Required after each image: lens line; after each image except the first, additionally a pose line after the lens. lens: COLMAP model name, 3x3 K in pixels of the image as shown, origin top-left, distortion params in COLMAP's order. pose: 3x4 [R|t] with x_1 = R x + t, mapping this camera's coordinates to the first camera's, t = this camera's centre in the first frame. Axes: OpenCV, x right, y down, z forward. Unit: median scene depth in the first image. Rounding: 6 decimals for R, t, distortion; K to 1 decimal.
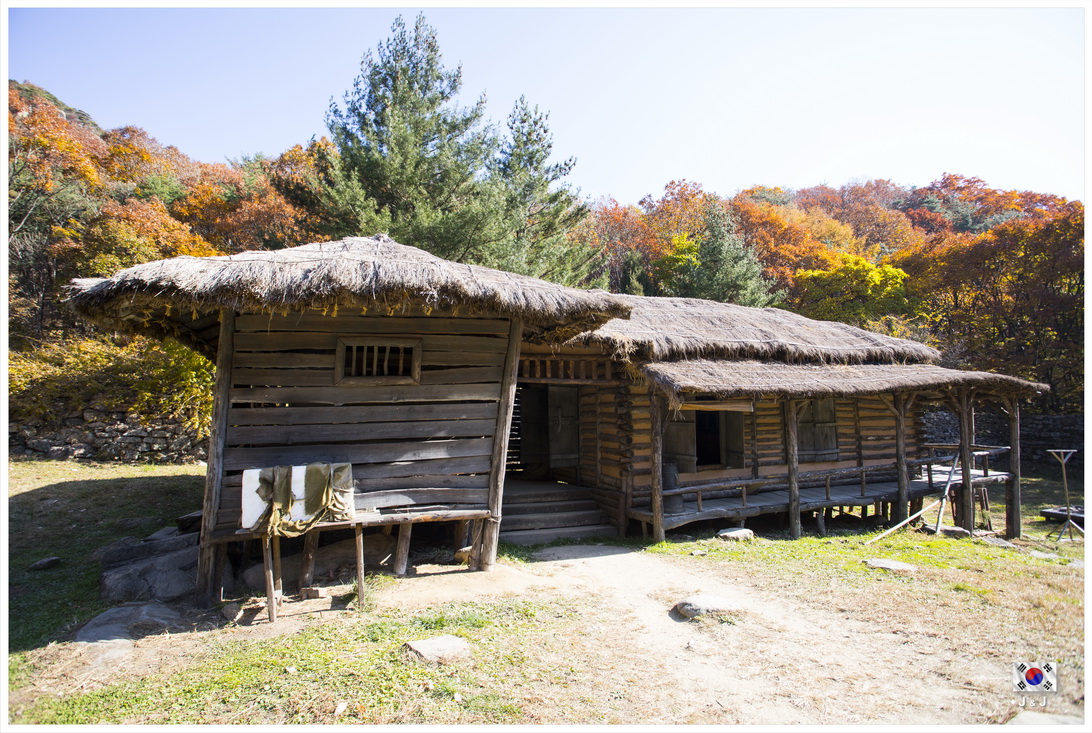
lens RADIAL K [[535.7, 0, 546.0], [0, 535.7, 366.5], [0, 0, 1]] dist [-0.056422, 0.000587]
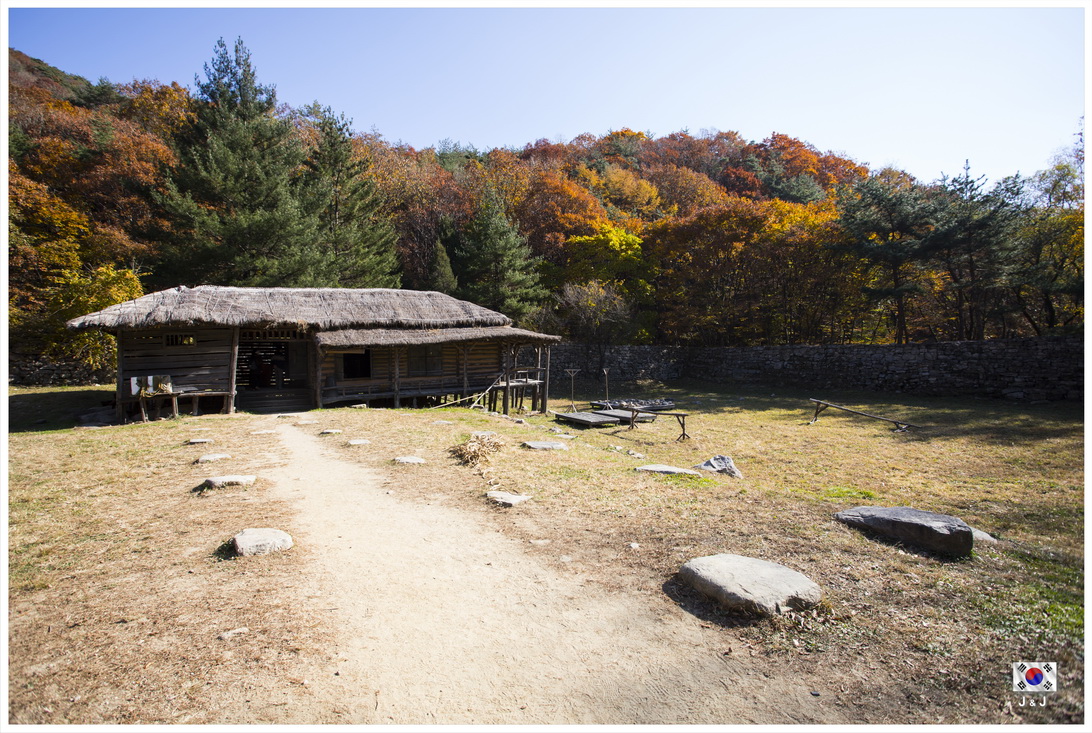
lens RADIAL K [[554.5, 0, 546.0], [0, 554.5, 366.5], [0, 0, 1]] dist [-0.028030, 0.000906]
pose [[0.987495, -0.014453, 0.156985, 0.715242], [-0.007069, 0.990728, 0.135674, -0.172842], [-0.157490, -0.135088, 0.978237, -1.349552]]
